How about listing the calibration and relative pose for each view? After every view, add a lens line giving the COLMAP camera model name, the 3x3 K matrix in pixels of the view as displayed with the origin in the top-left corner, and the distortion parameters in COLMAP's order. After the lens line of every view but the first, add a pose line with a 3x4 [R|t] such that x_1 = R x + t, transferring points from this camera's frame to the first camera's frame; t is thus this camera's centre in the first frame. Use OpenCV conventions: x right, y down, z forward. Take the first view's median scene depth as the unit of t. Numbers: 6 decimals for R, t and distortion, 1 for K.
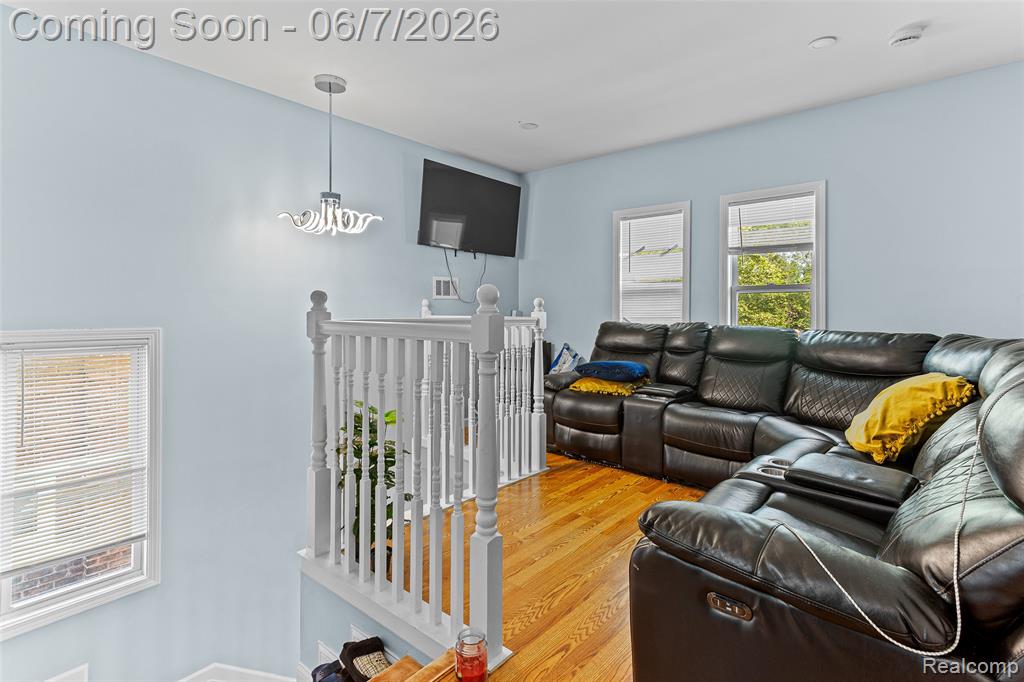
lens RADIAL K [[503.4, 0, 512.1], [0, 503.4, 301.3], [0, 0, 1]] dist [0.041069, 0.000603]
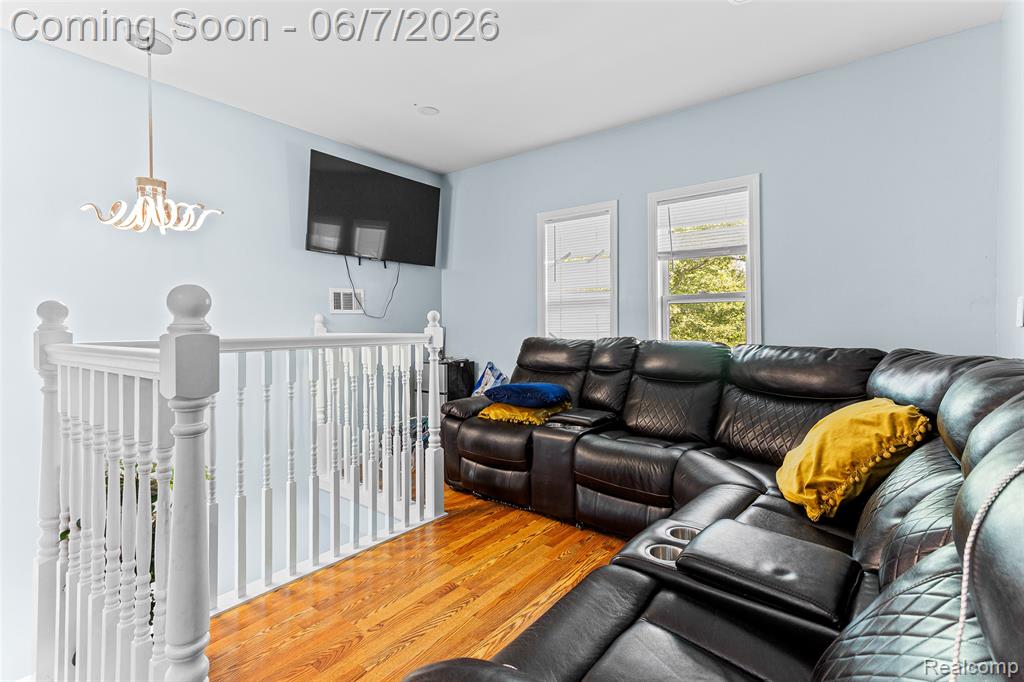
lens RADIAL K [[489.6, 0, 515.2], [0, 489.6, 314.1], [0, 0, 1]] dist [0.034937, 0.000156]
pose [[0.998434, -0.009960, 0.055049, 0.150479], [0.010223, 0.999938, -0.004504, 0.004052], [-0.055001, 0.005060, 0.998474, 0.184550]]
